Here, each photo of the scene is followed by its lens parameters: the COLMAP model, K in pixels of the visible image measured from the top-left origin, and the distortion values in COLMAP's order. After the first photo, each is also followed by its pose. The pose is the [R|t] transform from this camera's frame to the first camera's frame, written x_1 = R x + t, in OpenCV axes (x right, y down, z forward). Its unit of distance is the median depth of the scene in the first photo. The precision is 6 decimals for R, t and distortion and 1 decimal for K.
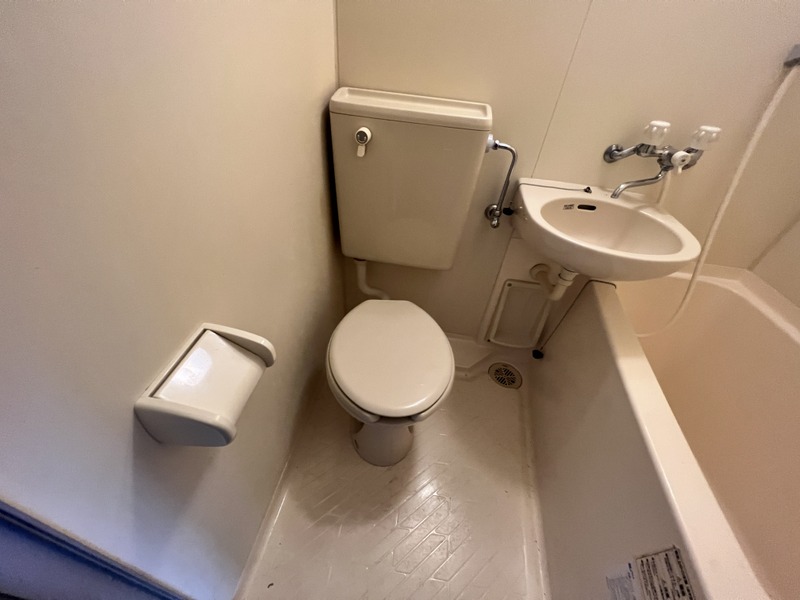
lens RADIAL K [[323.0, 0, 396.9], [0, 323.0, 302.9], [0, 0, 1]] dist [0.002175, -0.001194]
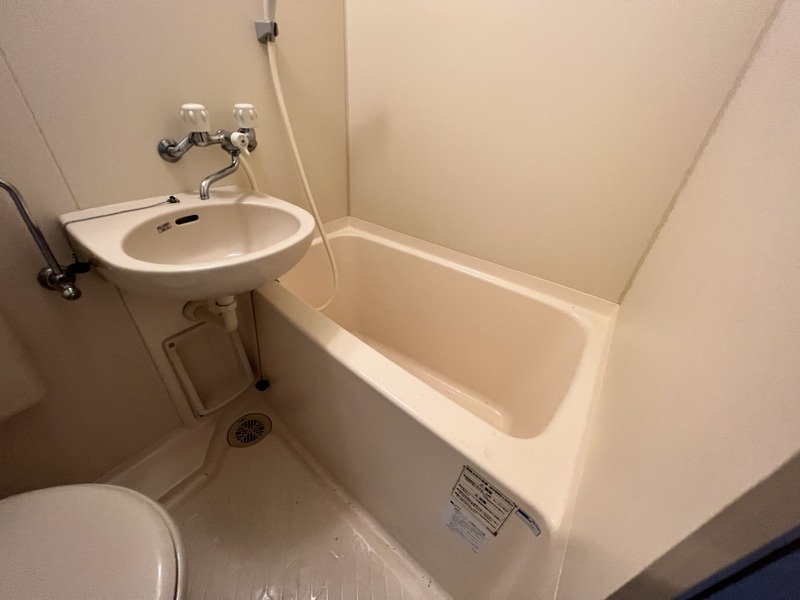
lens RADIAL K [[323.0, 0, 401.1], [0, 323.0, 300.1], [0, 0, 1]] dist [0.002175, -0.001194]
pose [[0.464337, -0.531408, 0.708518, 0.160827], [0.542727, 0.802915, 0.246525, -0.045667], [-0.699885, 0.270061, 0.661232, 0.156181]]
